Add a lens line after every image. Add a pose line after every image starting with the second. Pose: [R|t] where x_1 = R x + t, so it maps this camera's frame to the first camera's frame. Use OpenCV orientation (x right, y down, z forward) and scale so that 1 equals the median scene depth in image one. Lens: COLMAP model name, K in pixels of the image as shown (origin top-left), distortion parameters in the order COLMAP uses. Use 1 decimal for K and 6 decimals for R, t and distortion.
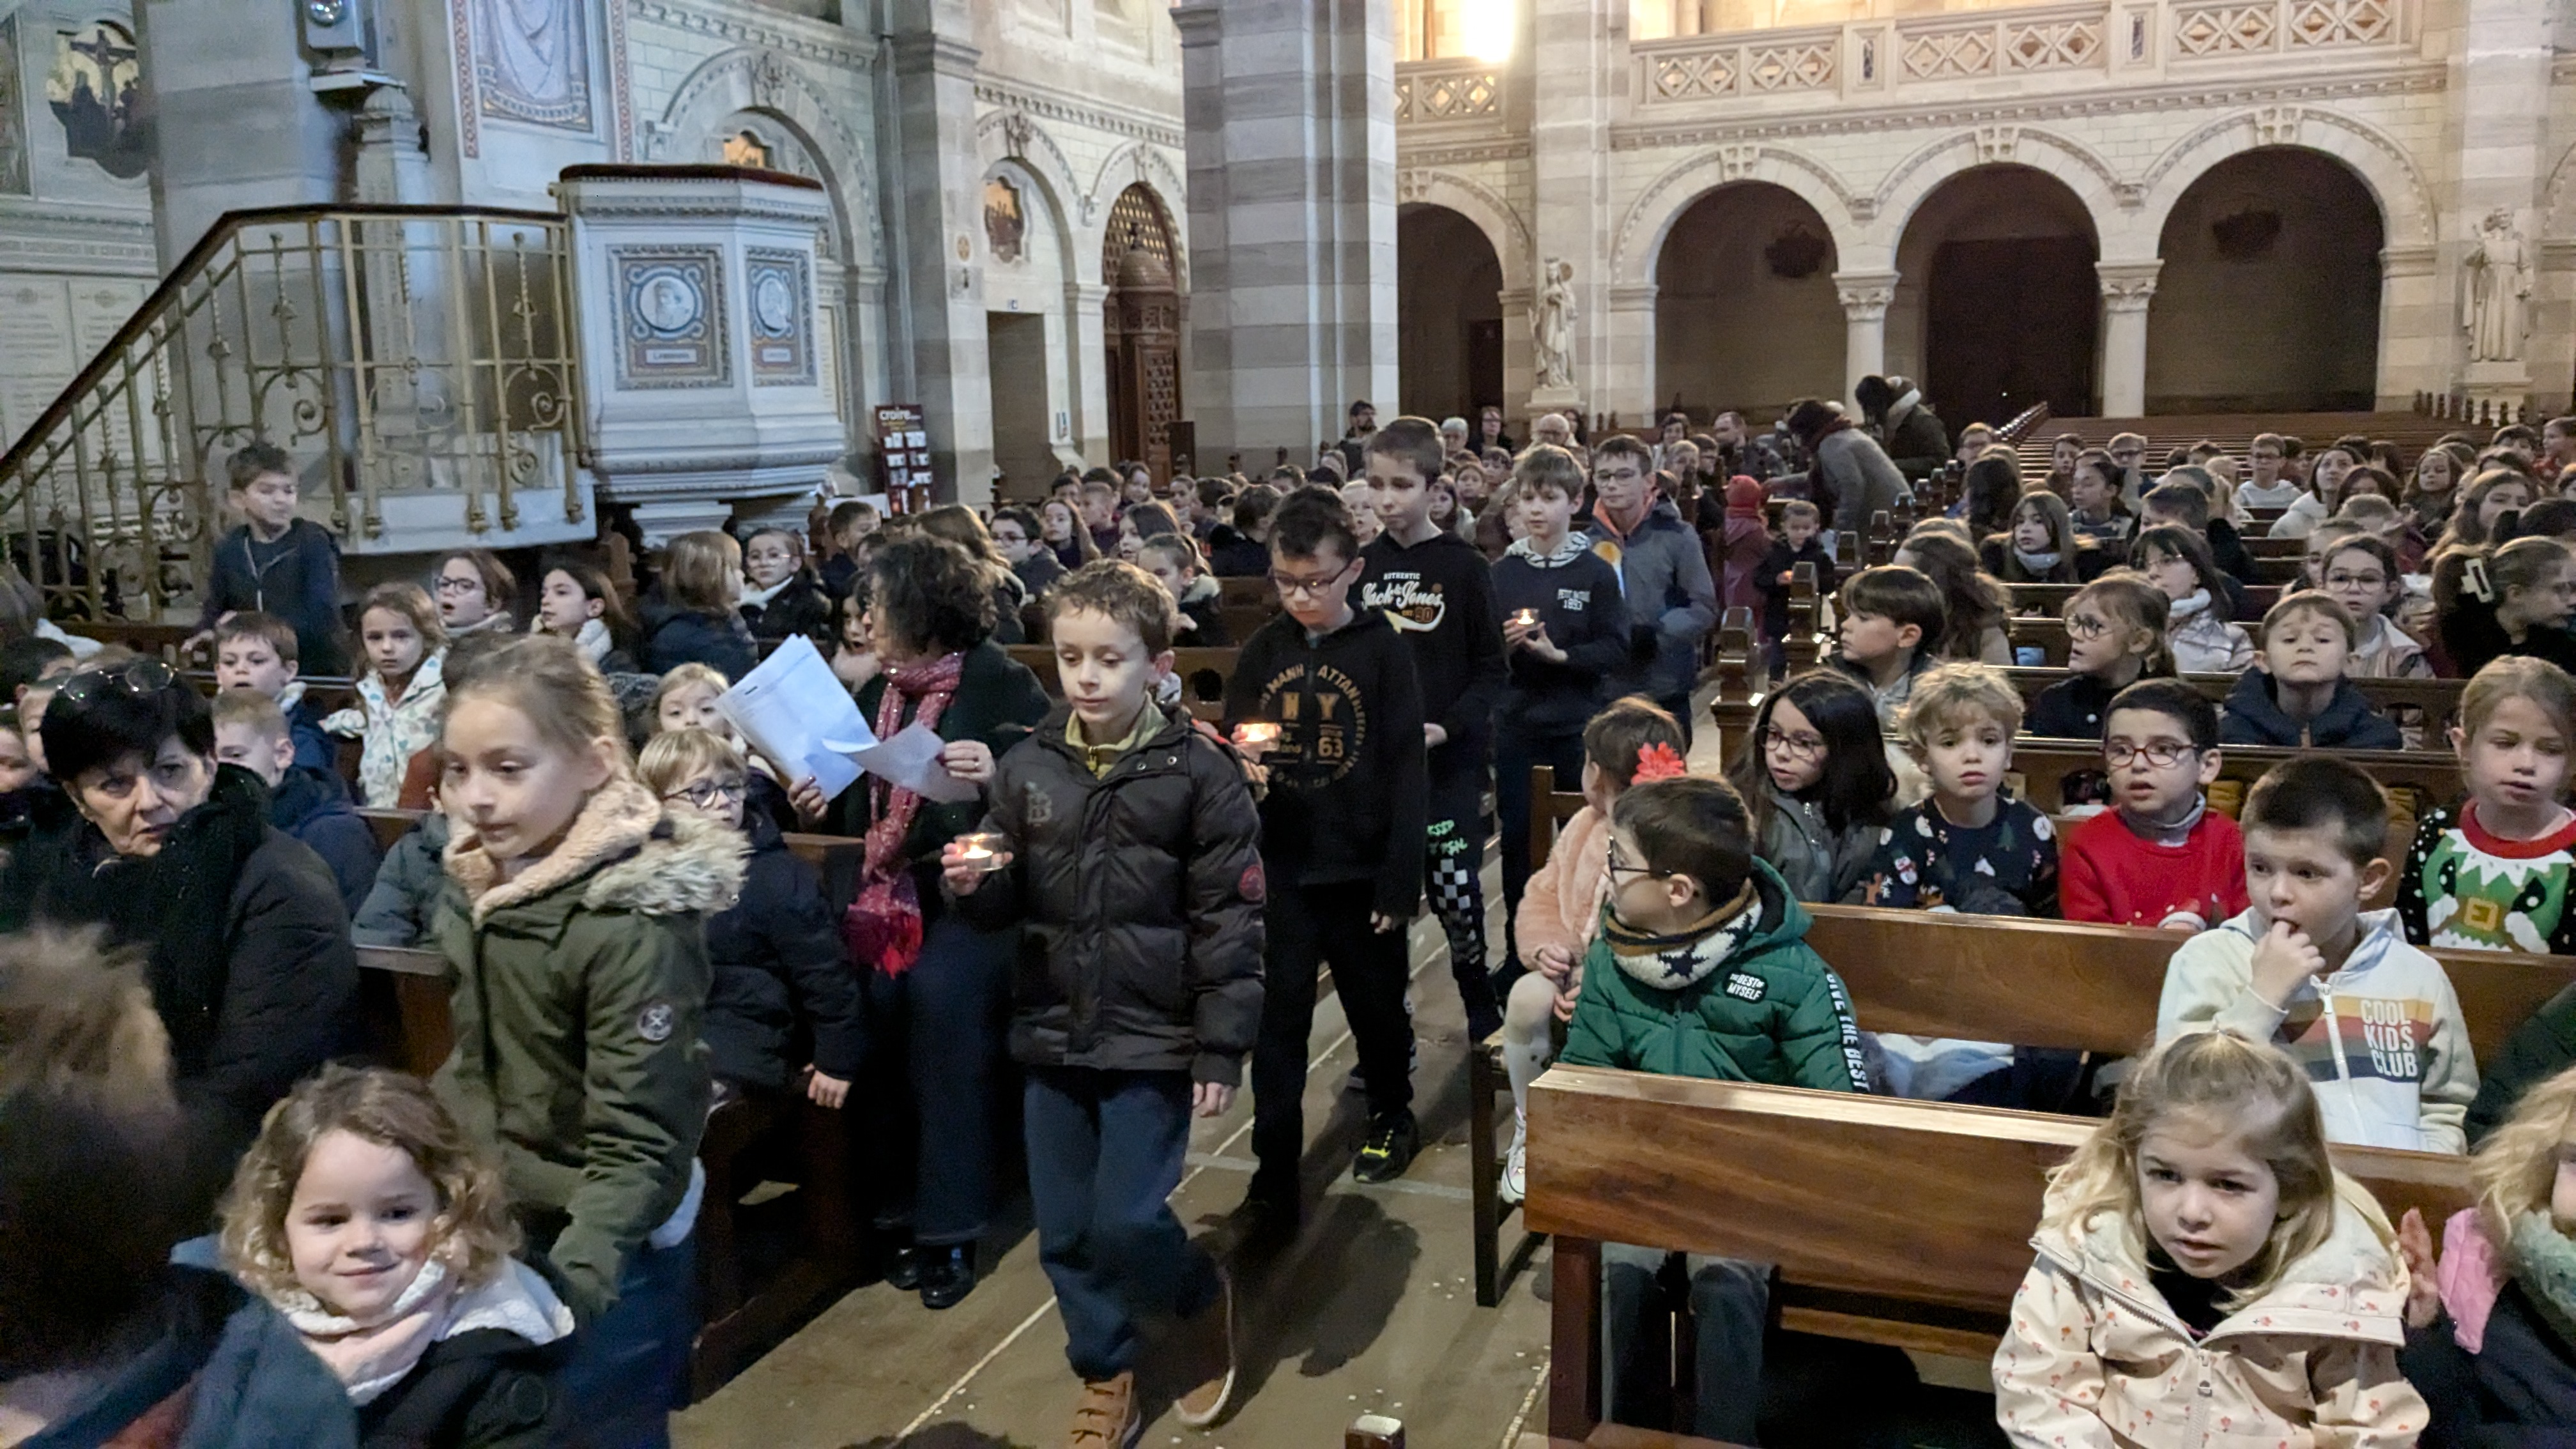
lens RADIAL K [[2030.5, 0, 1206.1], [0, 2030.5, 723.3], [0, 0, 1]] dist [0.020799, -0.007287]
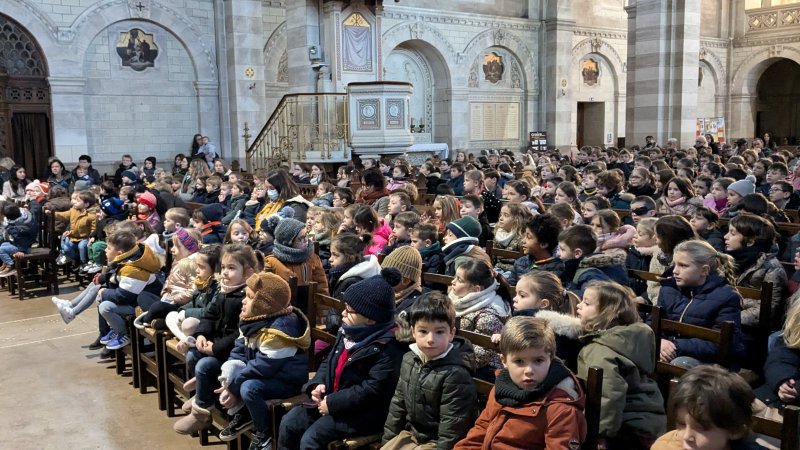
lens RADIAL K [[778.5, 0, 380.9], [0, 778.5, 228.9], [0, 0, 1]] dist [0.090183, -0.188584]
pose [[0.860617, 0.073248, -0.503957, 0.657088], [-0.087172, 0.996185, -0.004074, 0.062613], [0.501736, 0.047437, 0.863719, -0.491497]]
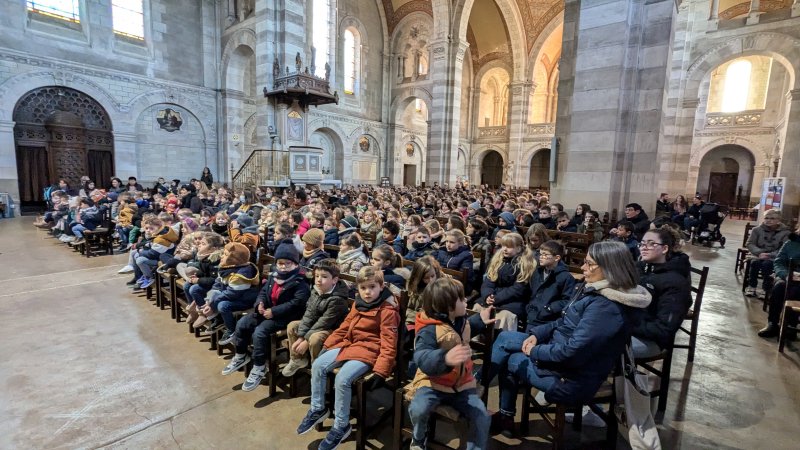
lens RADIAL K [[382.8, 0, 400.0], [0, 382.8, 225.0], [0, 0, 1]] dist [0.013295, -0.000091]
pose [[0.953107, 0.095955, -0.287017, 0.656434], [-0.107267, 0.993943, -0.023910, 0.064481], [0.282985, 0.053576, 0.957627, -0.472633]]
